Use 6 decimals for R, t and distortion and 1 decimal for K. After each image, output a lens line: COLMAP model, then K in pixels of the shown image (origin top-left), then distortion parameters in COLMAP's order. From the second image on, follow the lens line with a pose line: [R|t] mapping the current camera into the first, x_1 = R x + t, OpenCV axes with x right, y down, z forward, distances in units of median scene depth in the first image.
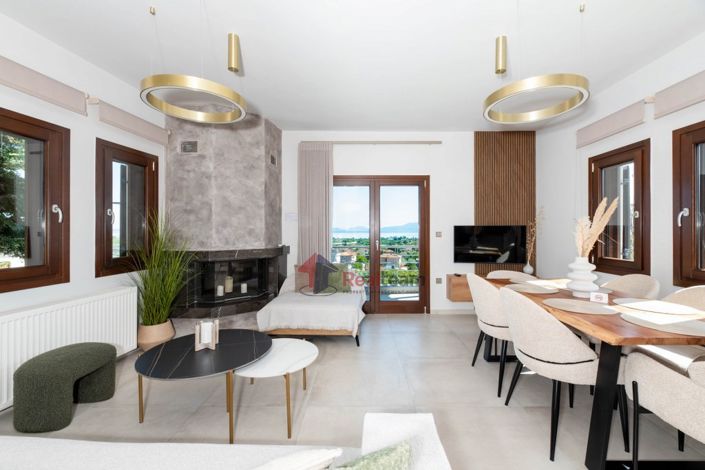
lens RADIAL K [[290.2, 0, 354.0], [0, 290.2, 229.8], [0, 0, 1]] dist [-0.000787, -0.000035]
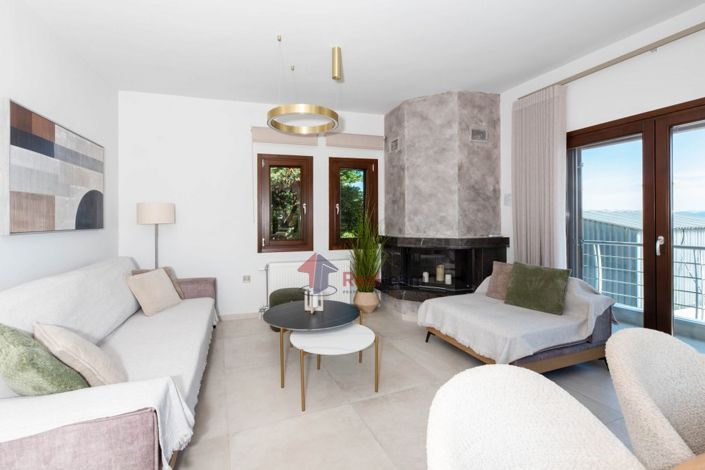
lens RADIAL K [[299.3, 0, 351.9], [0, 299.3, 219.2], [0, 0, 1]] dist [0.000354, 0.000109]
pose [[0.392426, -0.000925, -0.919783, 0.436918], [0.007562, 0.999969, 0.002220, 0.001455], [0.919752, -0.007827, 0.392421, 0.366892]]
